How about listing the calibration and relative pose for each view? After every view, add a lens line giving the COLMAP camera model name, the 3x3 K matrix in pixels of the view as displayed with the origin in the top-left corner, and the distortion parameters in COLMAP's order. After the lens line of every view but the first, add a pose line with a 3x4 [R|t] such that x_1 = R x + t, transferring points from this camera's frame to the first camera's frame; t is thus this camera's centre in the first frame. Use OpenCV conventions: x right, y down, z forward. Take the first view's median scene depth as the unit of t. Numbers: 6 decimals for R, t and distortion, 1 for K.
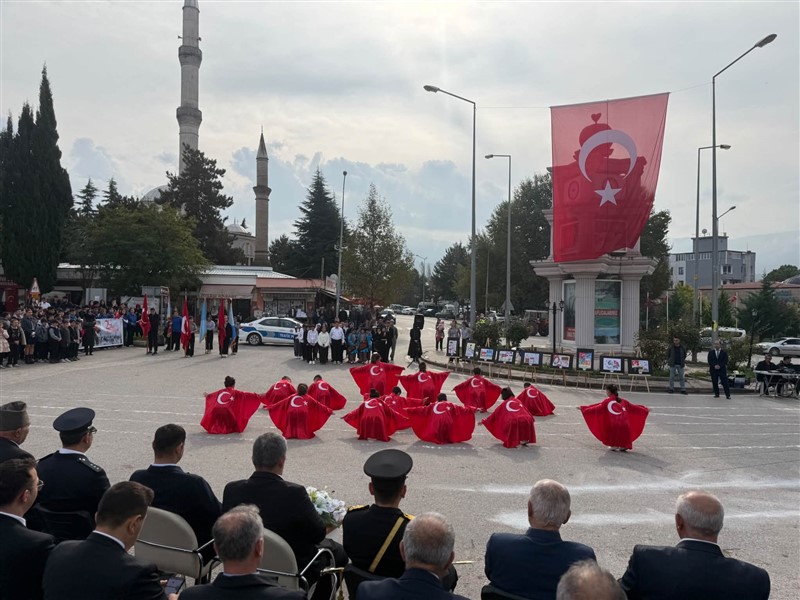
lens RADIAL K [[508.6, 0, 400.0], [0, 508.6, 300.0], [0, 0, 1]] dist [-0.000569, -0.002799]
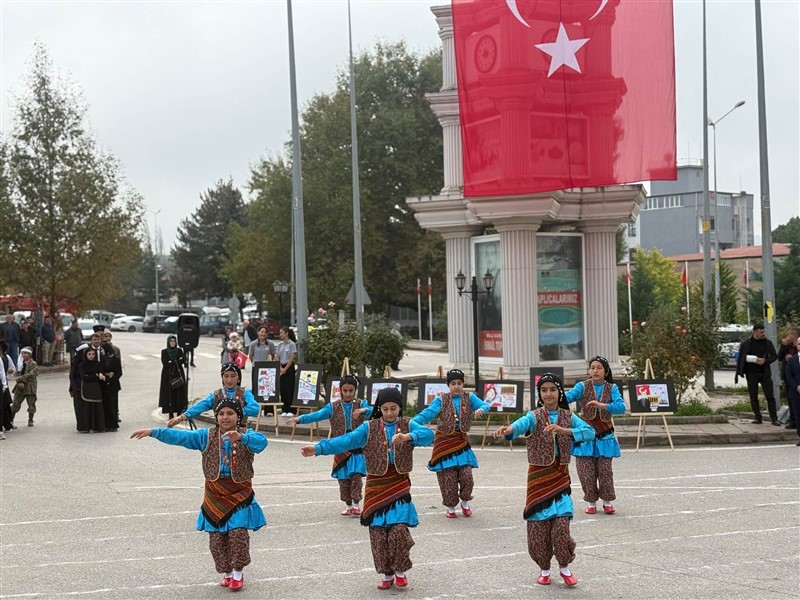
lens RADIAL K [[1023.1, 0, 400.0], [0, 1023.1, 300.0], [0, 0, 1]] dist [0.095207, -0.027783]
pose [[0.960347, -0.037158, 0.276319, -0.025228], [0.036265, 0.999307, 0.008344, 0.011990], [-0.276437, 0.002008, 0.961030, 0.064567]]
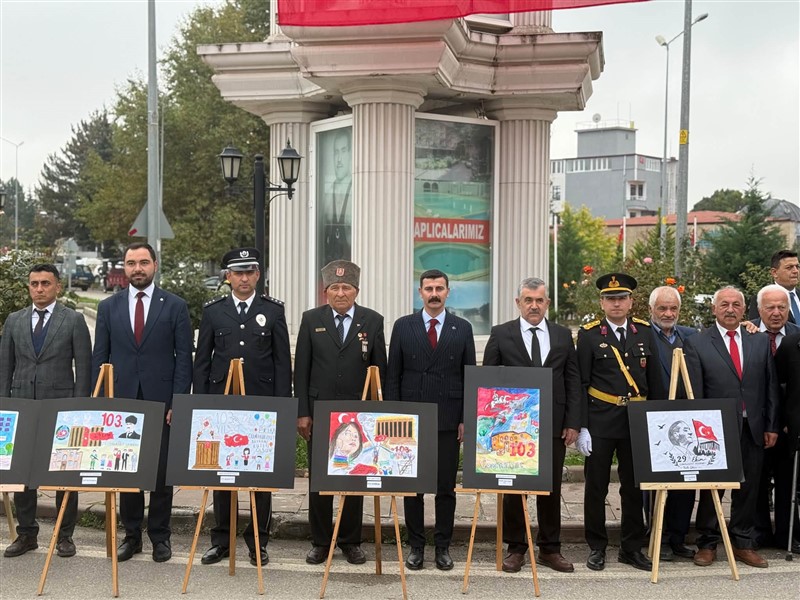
lens RADIAL K [[1117.9, 0, 400.0], [0, 1117.9, 300.0], [0, 0, 1]] dist [0.026742, 0.026312]
pose [[0.933949, -0.014263, 0.357122, 0.143254], [-0.002116, 0.998965, 0.045431, 0.035381], [-0.357400, -0.043186, 0.932952, 0.395649]]
